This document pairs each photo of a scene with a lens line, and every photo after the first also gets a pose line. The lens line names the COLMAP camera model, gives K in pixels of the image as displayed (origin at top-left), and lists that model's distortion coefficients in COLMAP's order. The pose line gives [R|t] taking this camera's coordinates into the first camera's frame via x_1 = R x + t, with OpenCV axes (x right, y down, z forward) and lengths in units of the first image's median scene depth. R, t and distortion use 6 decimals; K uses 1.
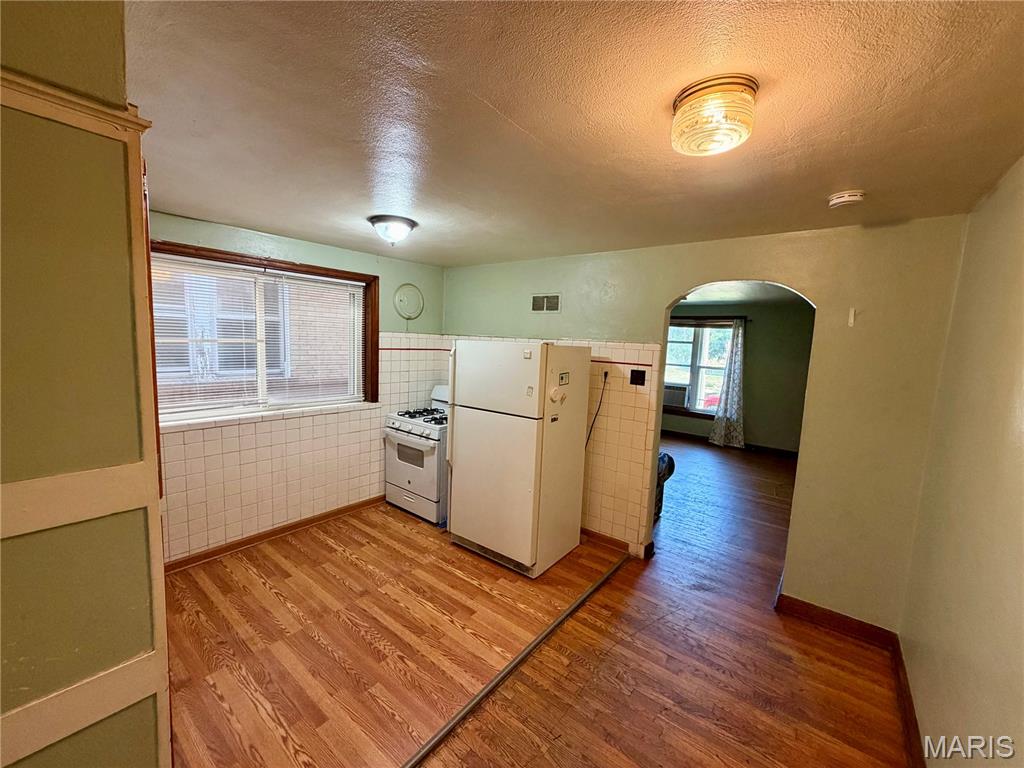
lens RADIAL K [[407.7, 0, 510.3], [0, 407.7, 385.2], [0, 0, 1]] dist [-0.000069, -0.000166]
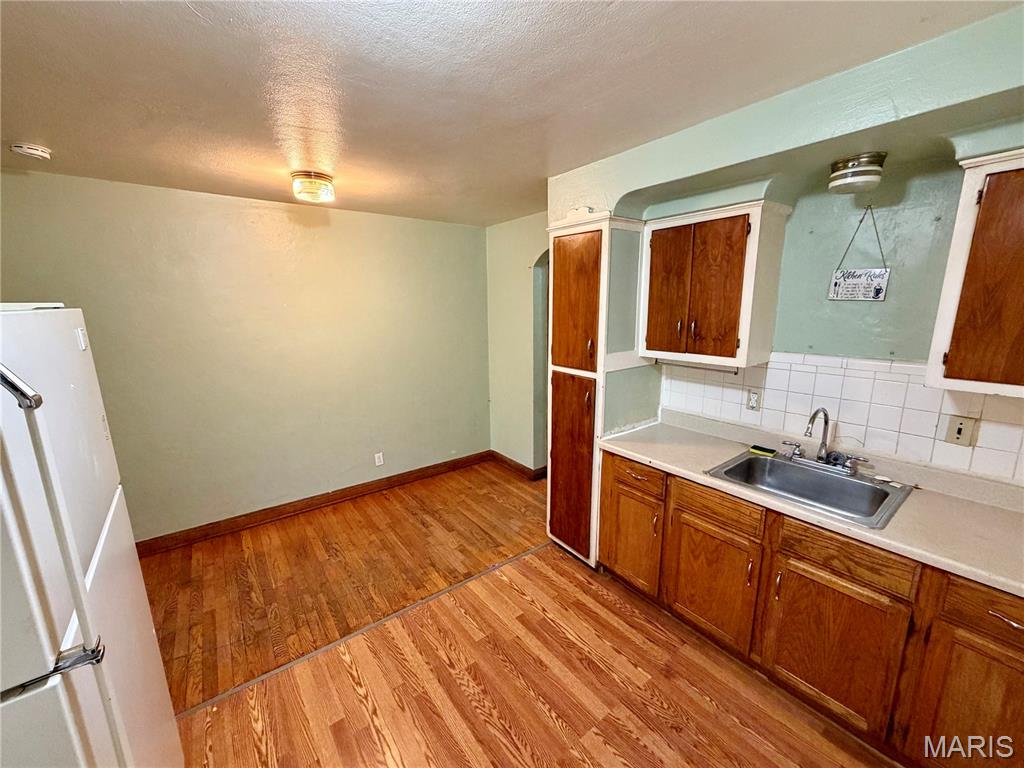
lens RADIAL K [[407.7, 0, 510.3], [0, 407.7, 385.2], [0, 0, 1]] dist [-0.000069, -0.000166]
pose [[-0.967894, -0.080535, 0.238110, -0.437428], [-0.002277, 0.950054, 0.312077, -0.152771], [-0.251350, 0.301515, -0.919735, 1.262852]]
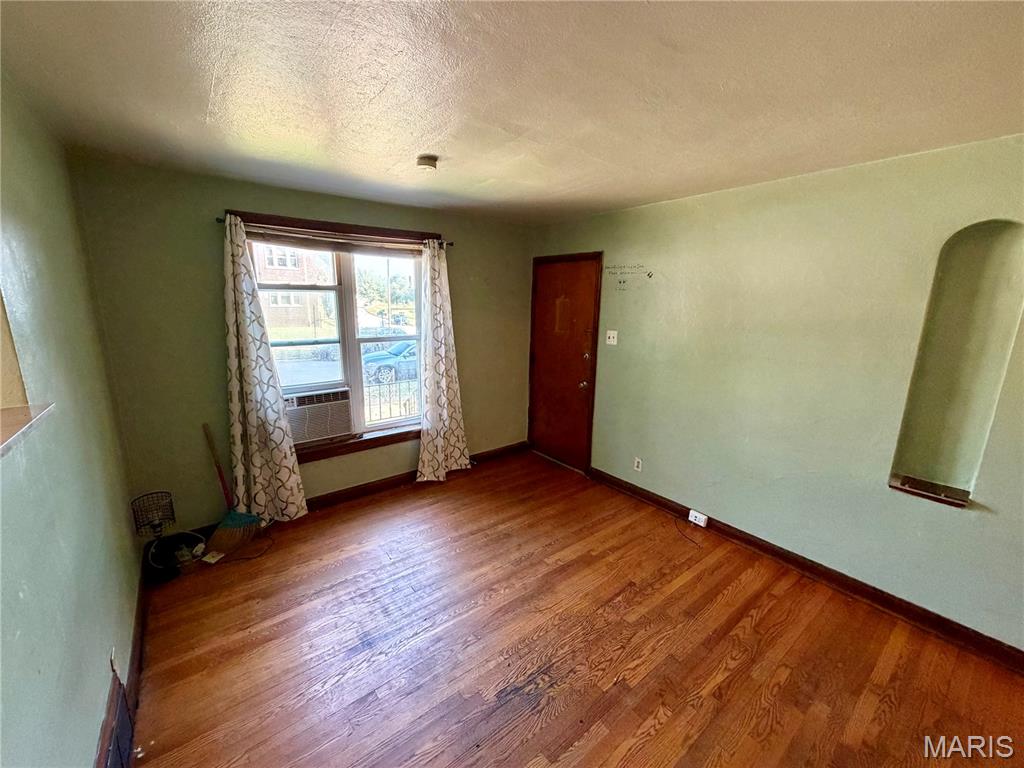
lens RADIAL K [[407.7, 0, 510.3], [0, 407.7, 385.2], [0, 0, 1]] dist [-0.000069, -0.000166]
pose [[0.234678, -0.245111, 0.940663, 0.155253], [0.108791, 0.968231, 0.225154, -0.221685], [-0.965966, 0.049497, 0.253888, 1.956289]]
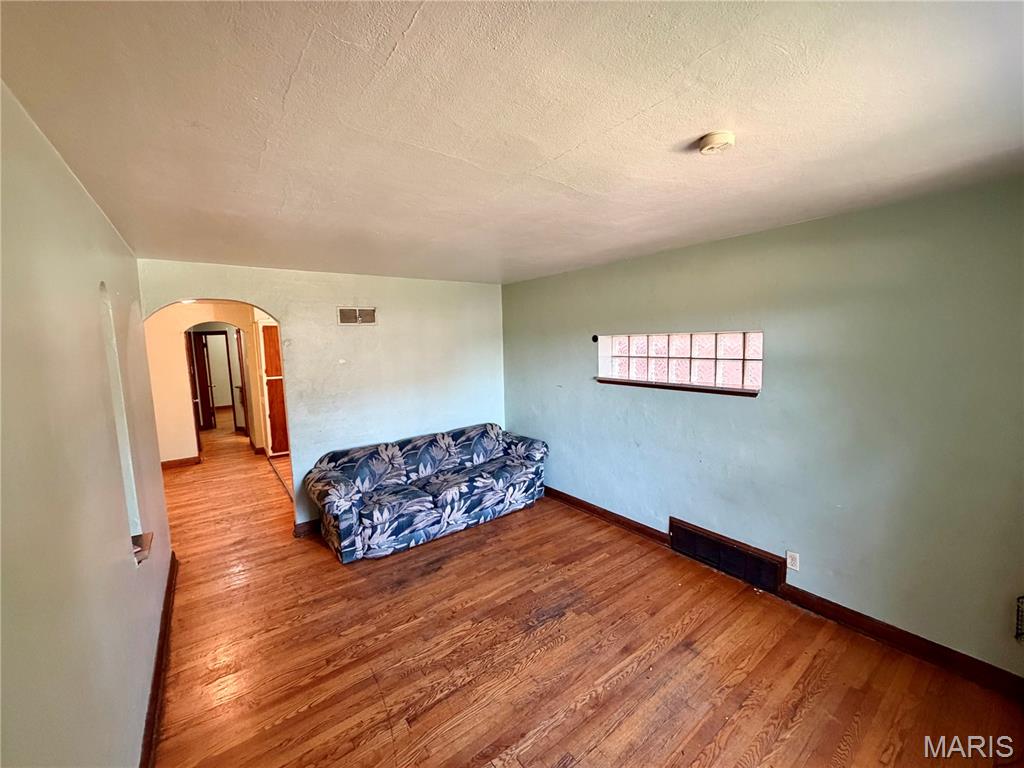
lens RADIAL K [[407.7, 0, 510.3], [0, 407.7, 385.2], [0, 0, 1]] dist [-0.000069, -0.000166]
pose [[-0.252245, 0.073820, -0.964844, 1.548023], [-0.093399, 0.990573, 0.100206, -0.210228], [0.963146, 0.115392, -0.242972, 2.212719]]
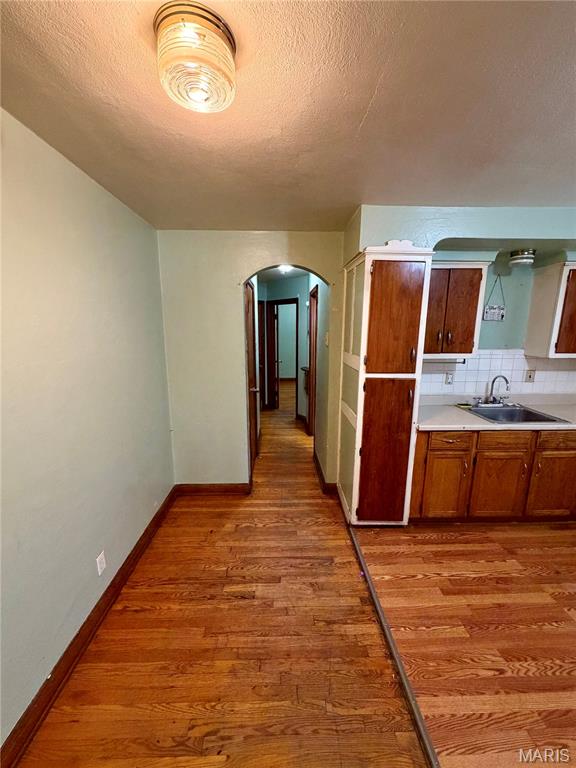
lens RADIAL K [[305.7, 0, 288.5], [0, 305.7, 383.2], [0, 0, 1]] dist [-0.000069, -0.000166]
pose [[-0.763674, 0.076675, -0.641033, 0.374633], [-0.104340, 0.965211, 0.239753, -0.048248], [0.637115, 0.249978, -0.729106, 0.814480]]
